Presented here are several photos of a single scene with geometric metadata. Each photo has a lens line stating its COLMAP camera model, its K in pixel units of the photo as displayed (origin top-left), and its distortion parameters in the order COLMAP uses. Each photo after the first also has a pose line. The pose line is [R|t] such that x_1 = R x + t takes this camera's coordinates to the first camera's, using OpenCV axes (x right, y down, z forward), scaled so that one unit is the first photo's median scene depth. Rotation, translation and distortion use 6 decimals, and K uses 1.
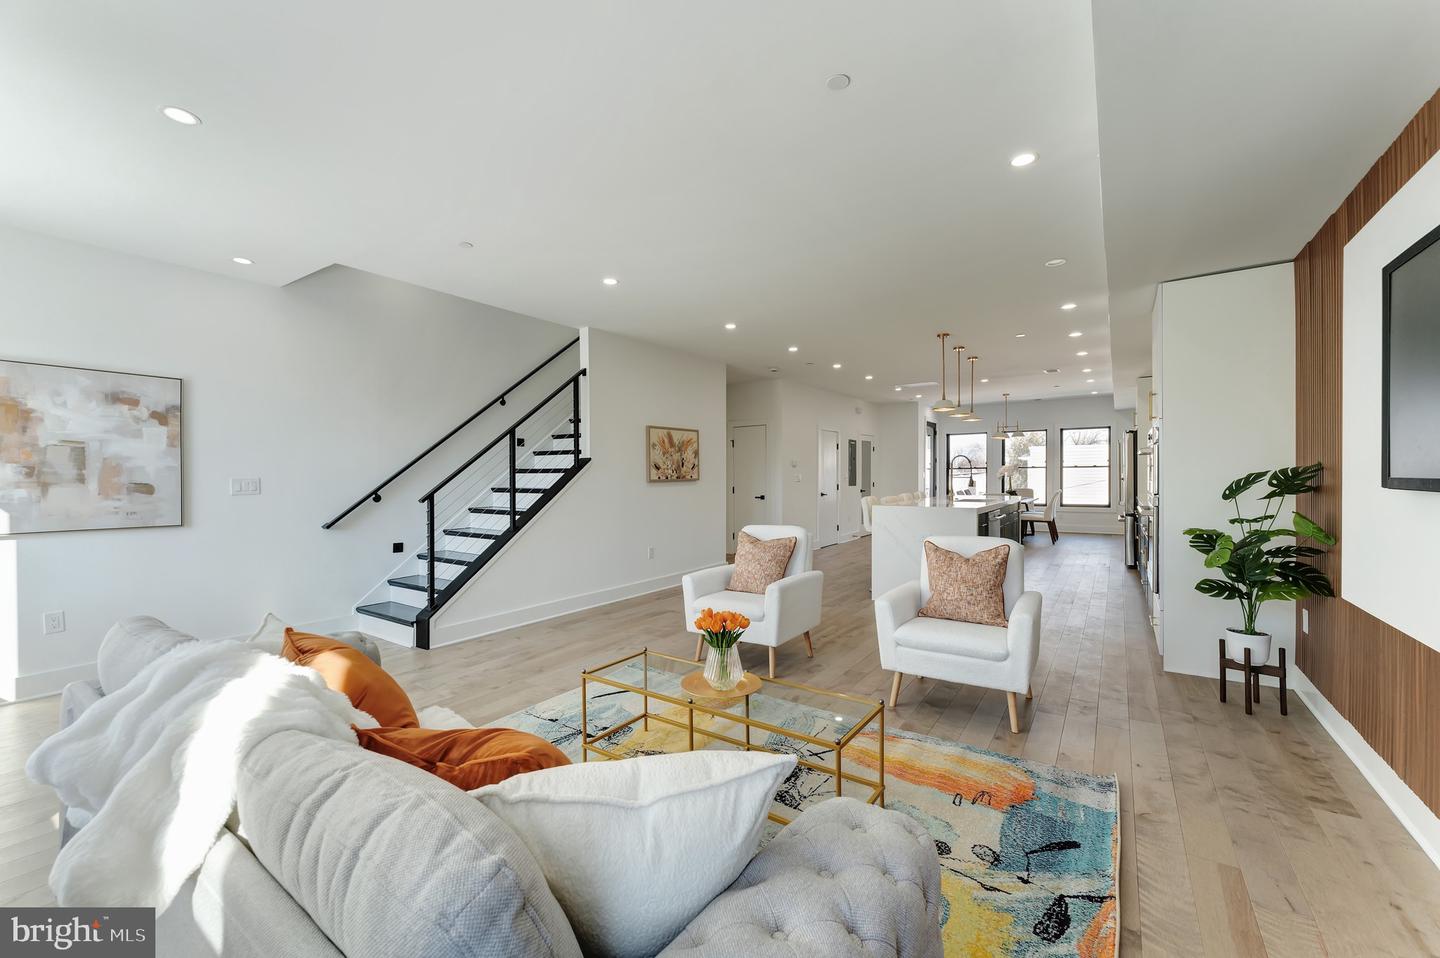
lens RADIAL K [[572.3, 0, 713.9], [0, 572.3, 481.5], [0, 0, 1]] dist [0.002962, 0.000395]
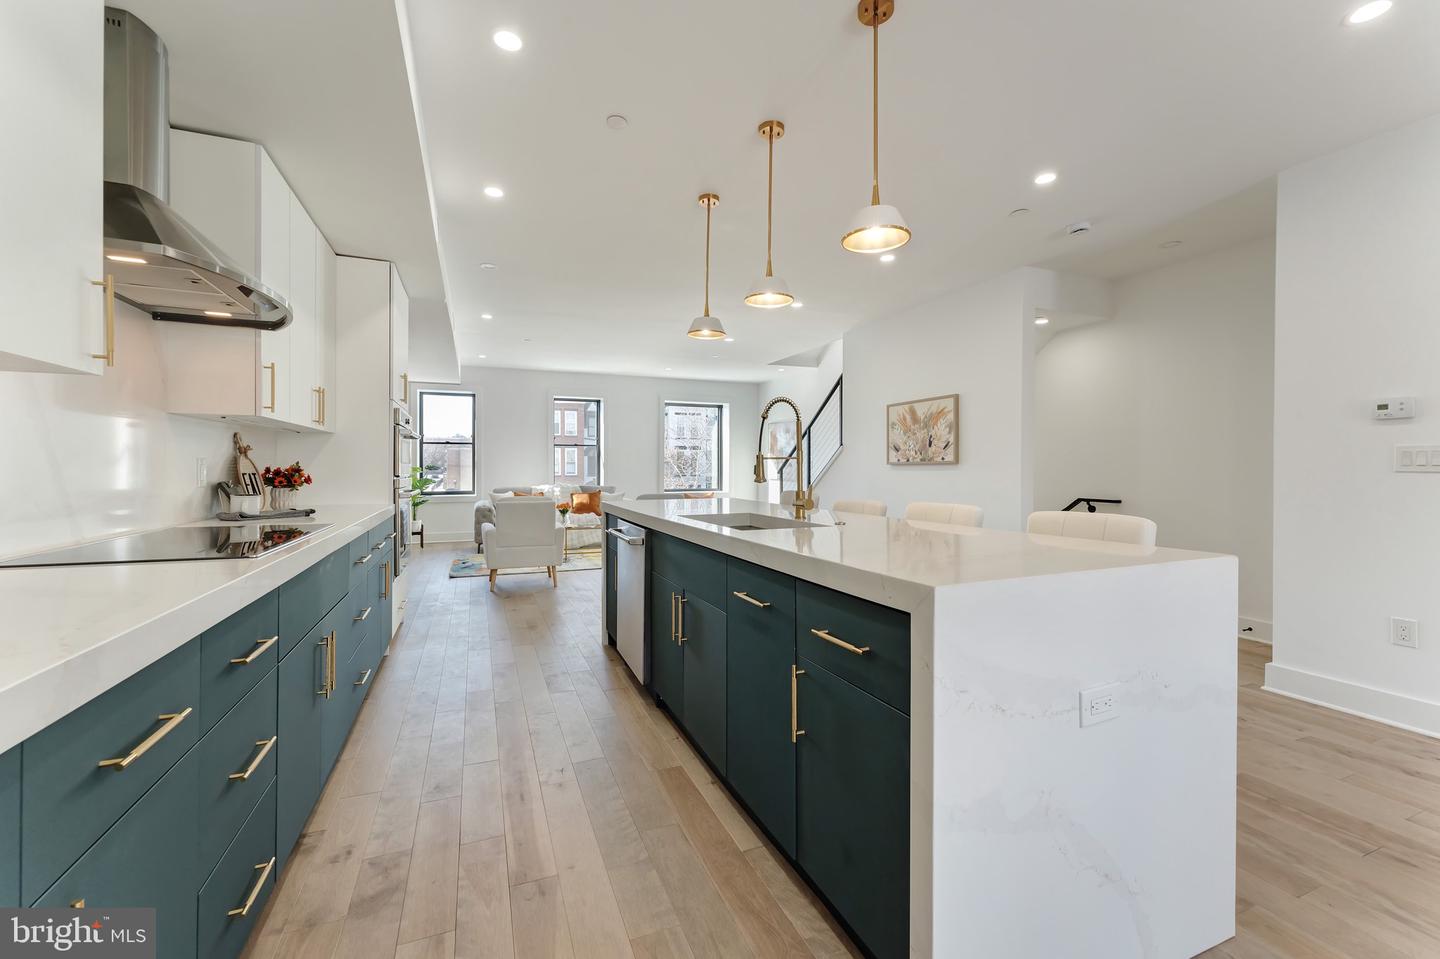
lens RADIAL K [[575.8, 0, 710.8], [0, 575.8, 461.8], [0, 0, 1]] dist [0.000821, 0.000084]
pose [[-0.540849, 0.002373, -0.841116, 0.839438], [-0.004603, 0.999973, 0.005781, -0.008312], [0.841107, 0.006998, -0.540824, 1.269075]]
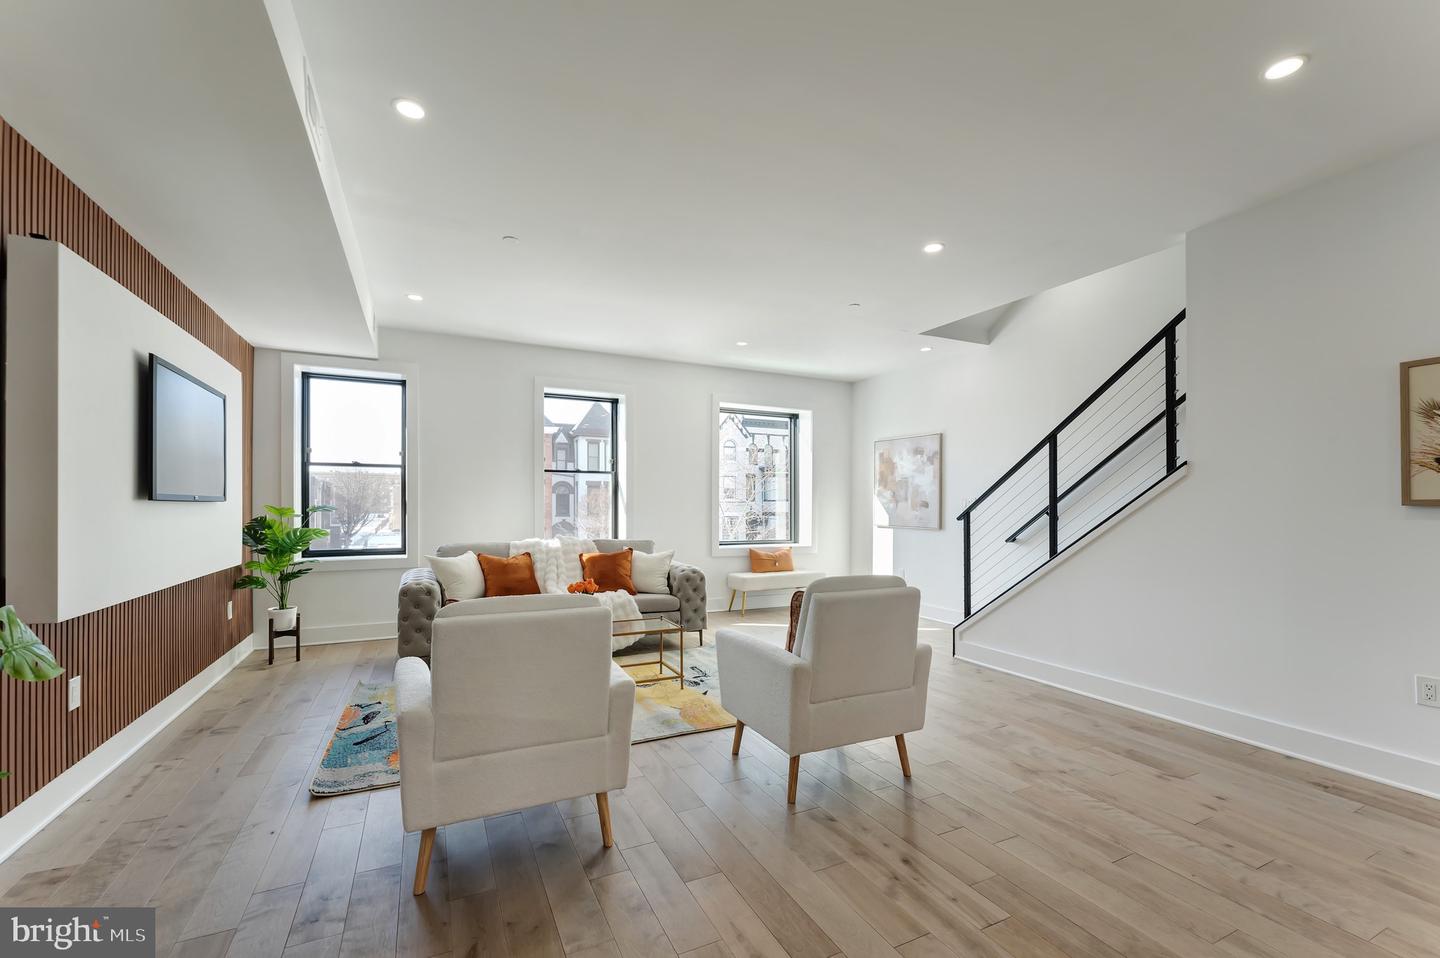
lens RADIAL K [[596.9, 0, 722.7], [0, 596.9, 505.1], [0, 0, 1]] dist [0.001742, 0.000065]
pose [[-0.477536, 0.006623, -0.878587, 0.471125], [-0.008719, 0.999887, 0.012277, -0.000758], [0.878569, 0.013523, -0.477424, 0.787561]]
